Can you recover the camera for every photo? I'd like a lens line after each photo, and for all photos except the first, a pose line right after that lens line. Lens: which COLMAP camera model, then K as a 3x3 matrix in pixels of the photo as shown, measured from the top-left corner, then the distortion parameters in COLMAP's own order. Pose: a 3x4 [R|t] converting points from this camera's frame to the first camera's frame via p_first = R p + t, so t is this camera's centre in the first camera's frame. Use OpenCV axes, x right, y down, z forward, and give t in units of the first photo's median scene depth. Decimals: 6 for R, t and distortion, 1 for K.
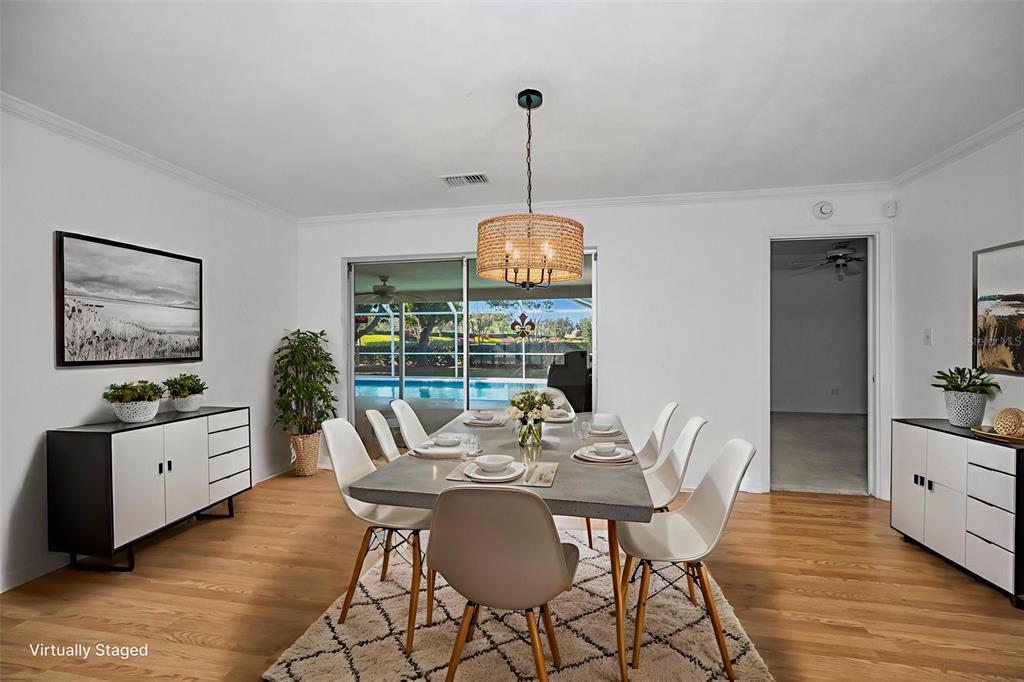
lens RADIAL K [[422.0, 0, 512.0], [0, 422.0, 341.0], [0, 0, 1]] dist [0.000101, -0.000016]
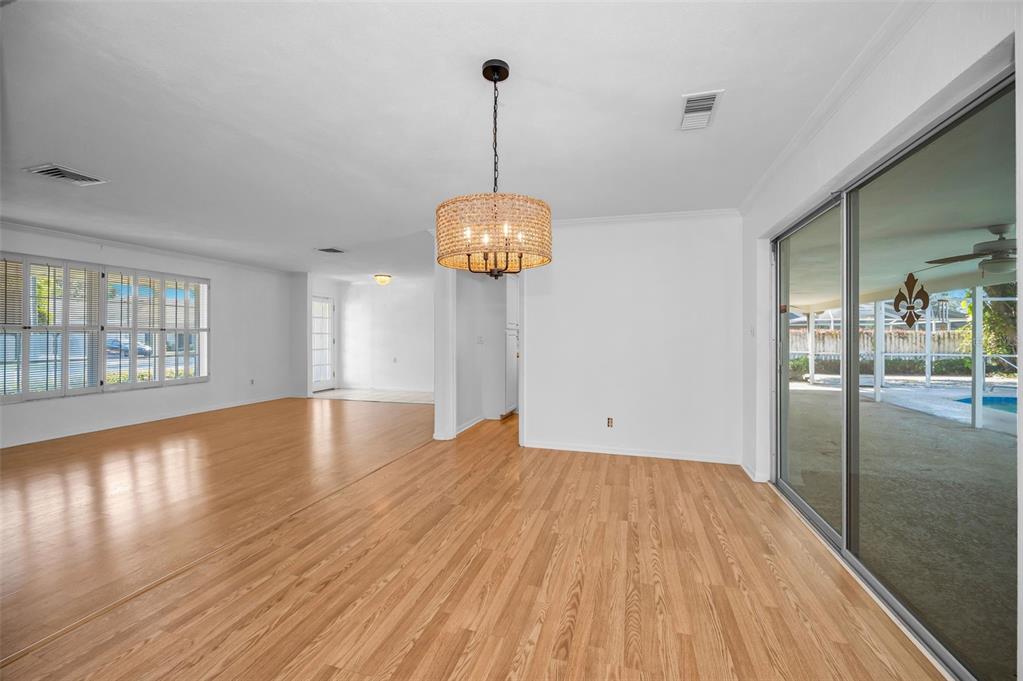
lens RADIAL K [[406.8, 0, 514.2], [0, 406.8, 336.3], [0, 0, 1]] dist [-0.002204, -0.000525]
pose [[-0.089825, 0.001039, -0.995957, 0.488298], [-0.004011, 0.999991, 0.001405, 0.003356], [0.995949, 0.004121, -0.089820, 0.594319]]
